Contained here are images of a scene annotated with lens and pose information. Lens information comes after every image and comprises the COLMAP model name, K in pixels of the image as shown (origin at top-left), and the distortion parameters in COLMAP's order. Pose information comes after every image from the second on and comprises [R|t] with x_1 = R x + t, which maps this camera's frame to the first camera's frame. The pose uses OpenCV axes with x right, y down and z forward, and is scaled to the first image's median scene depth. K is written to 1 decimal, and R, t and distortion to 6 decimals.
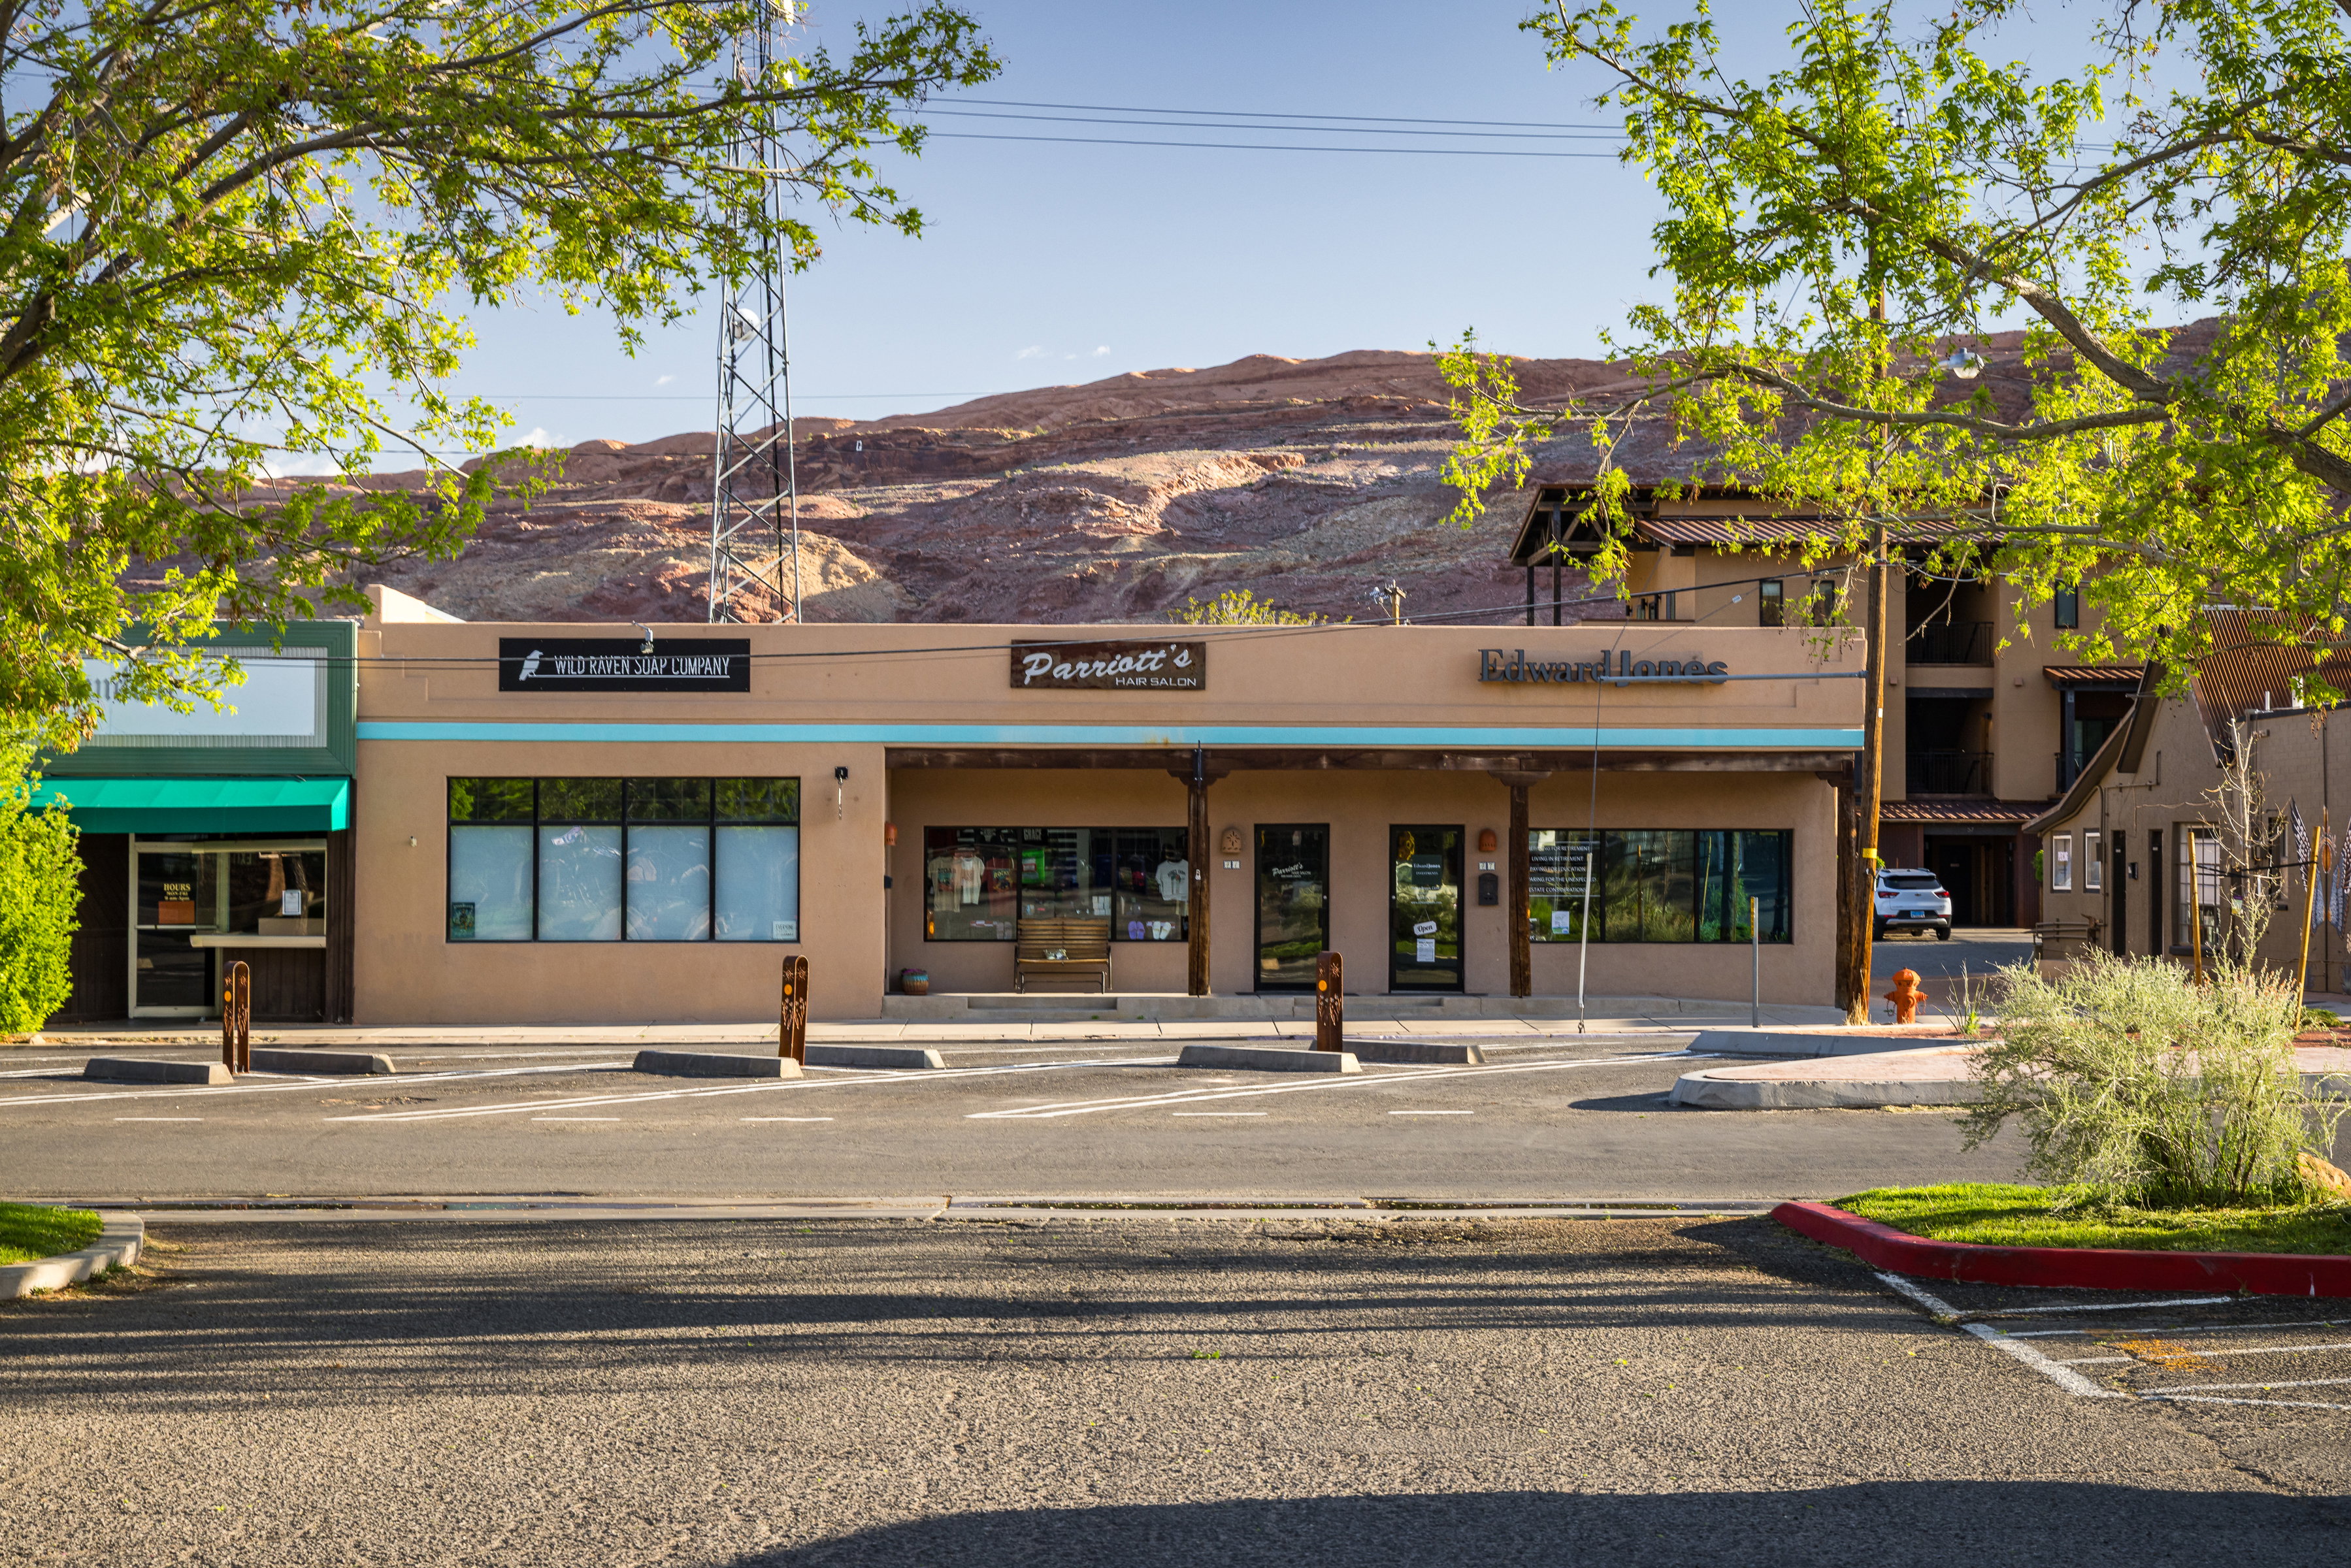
lens RADIAL K [[4343.9, 0, 1175.5], [0, 4343.9, 784.0], [0, 0, 1]] dist [0.034058, 0.053267]
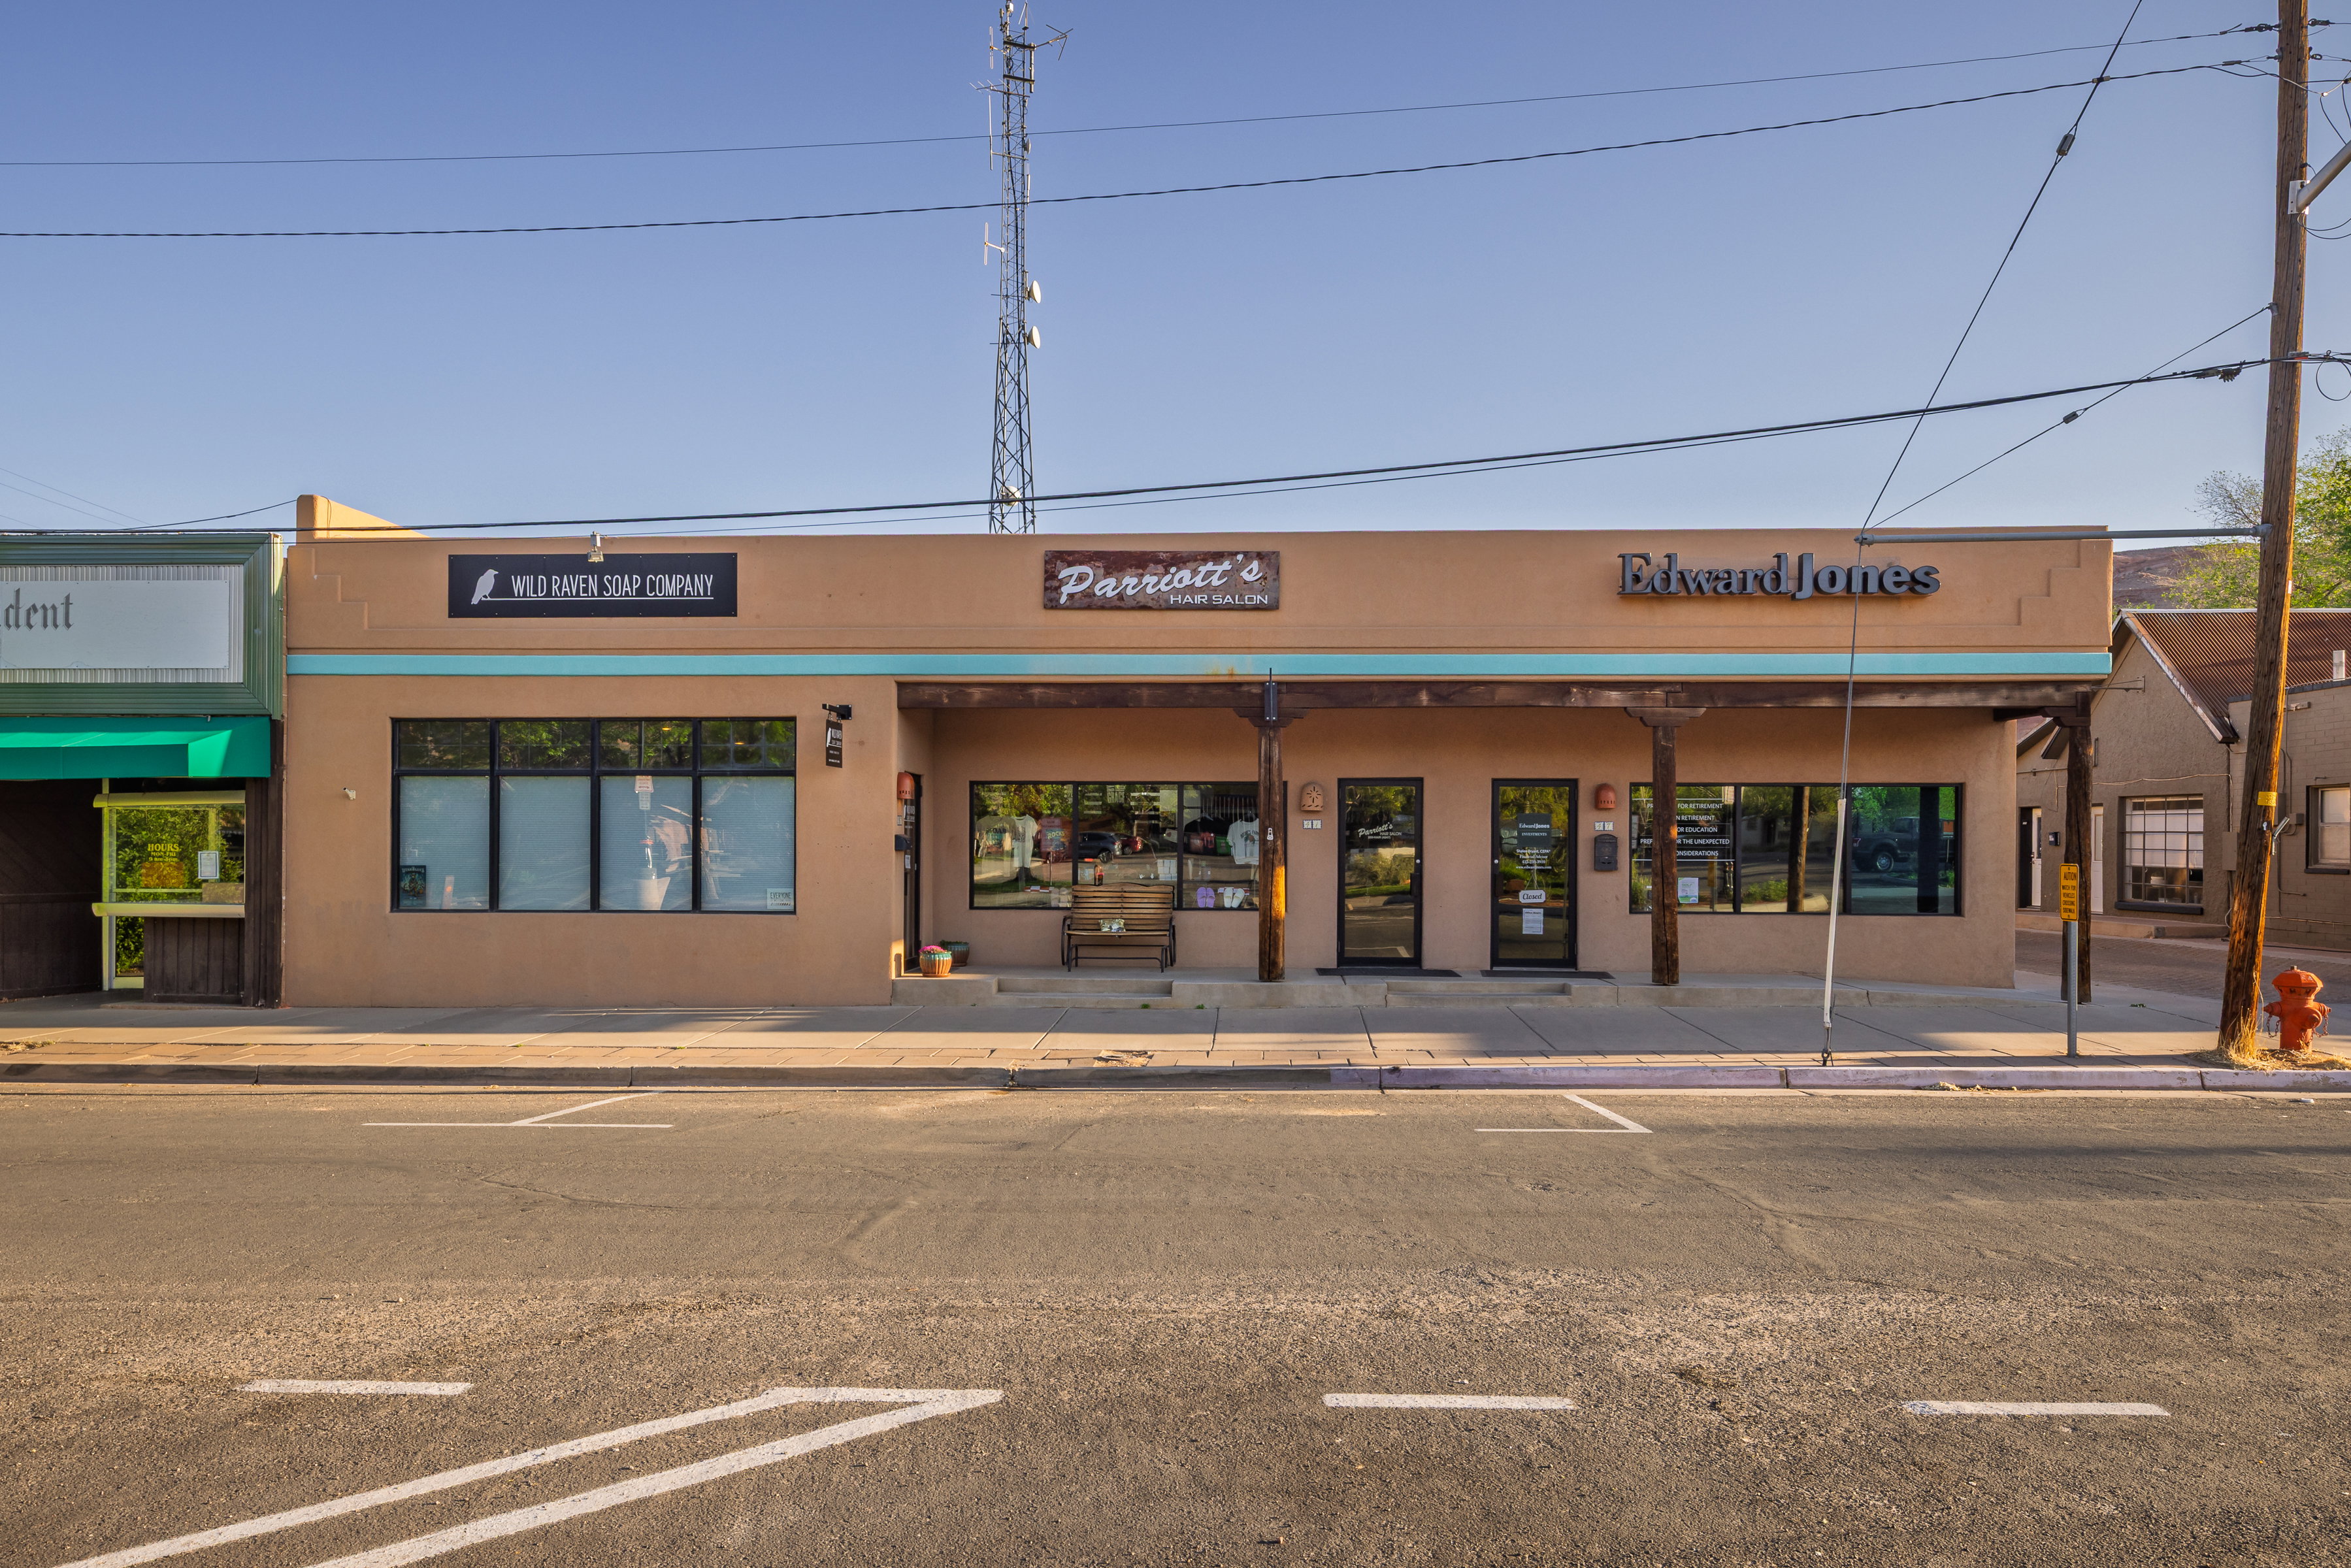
lens RADIAL K [[1553.2, 0, 1180.9], [0, 1553.2, 850.0], [0, 0, 1]] dist [0.007546, 0.002588]
pose [[0.996937, 0.001896, -0.078184, 0.011427], [-0.000236, 0.999775, 0.021233, 0.017645], [0.078207, -0.021149, 0.996713, 0.703768]]
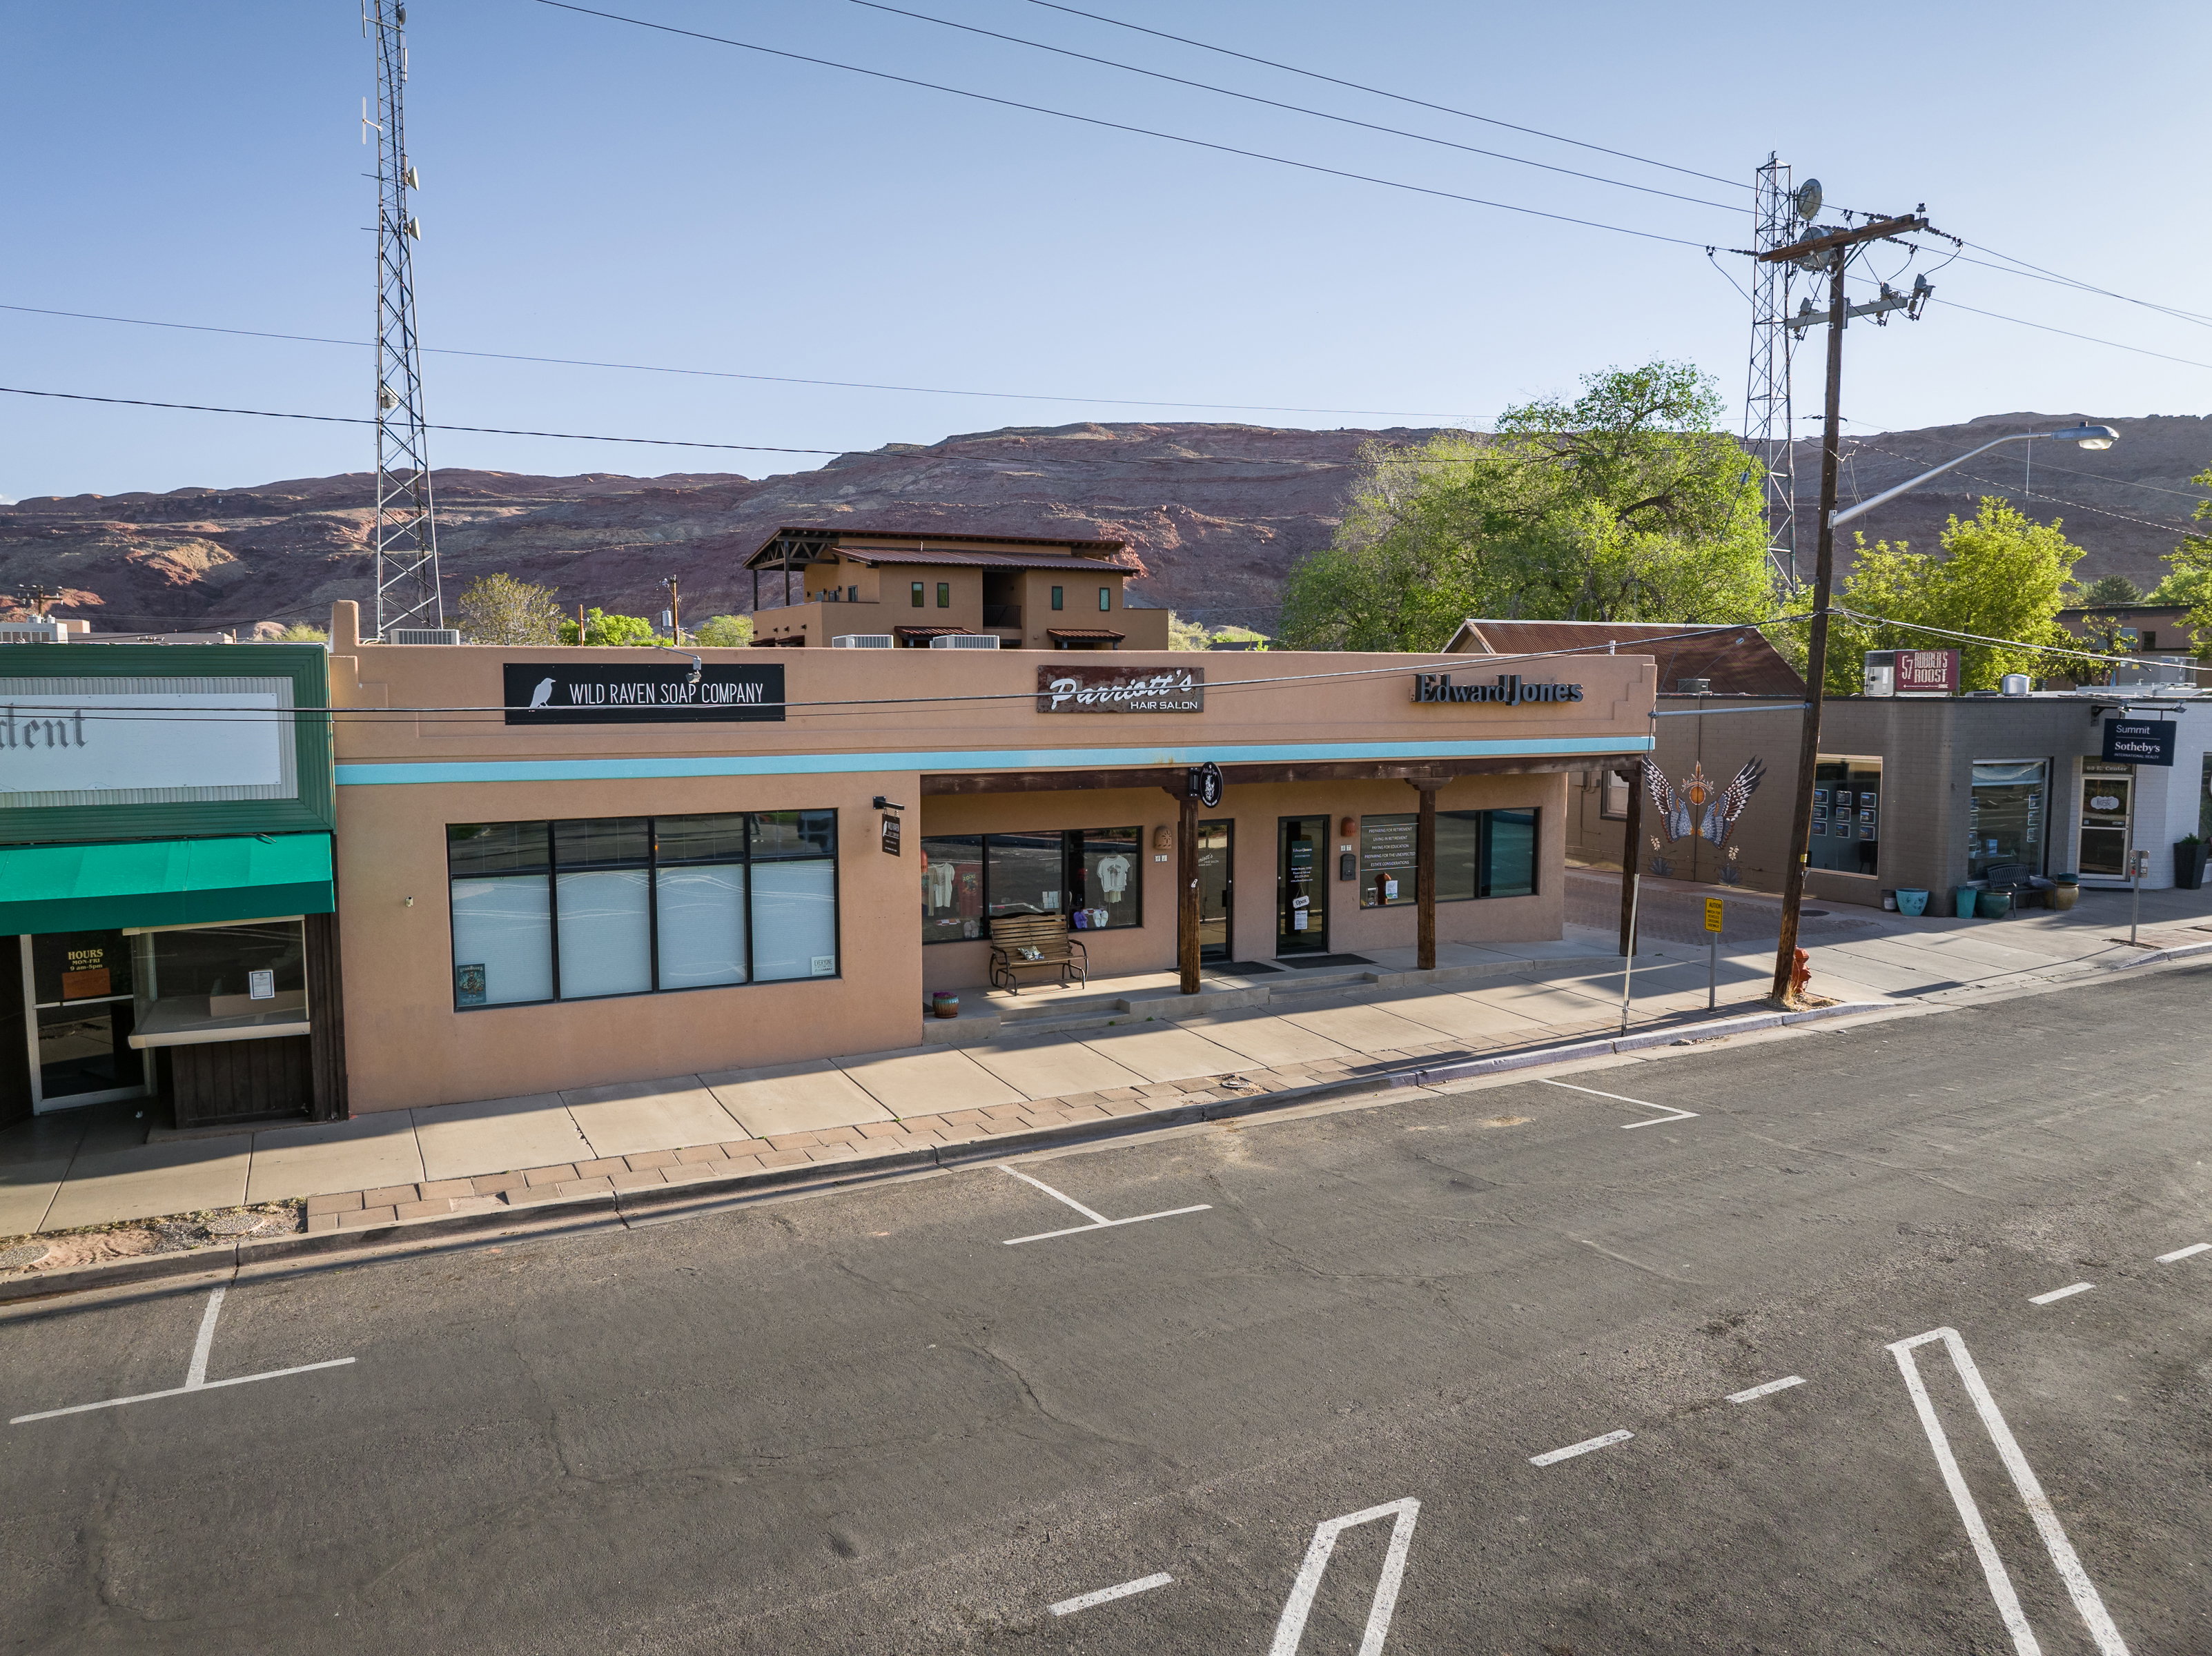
lens RADIAL K [[1574.9, 0, 1106.0], [0, 1574.9, 828.0], [0, 0, 1]] dist [-0.009650, -0.047694]
pose [[0.901335, -0.043890, 0.430894, -0.183157], [-0.005959, 0.993502, 0.113661, -0.037241], [-0.433083, -0.105014, 0.895216, 0.659230]]
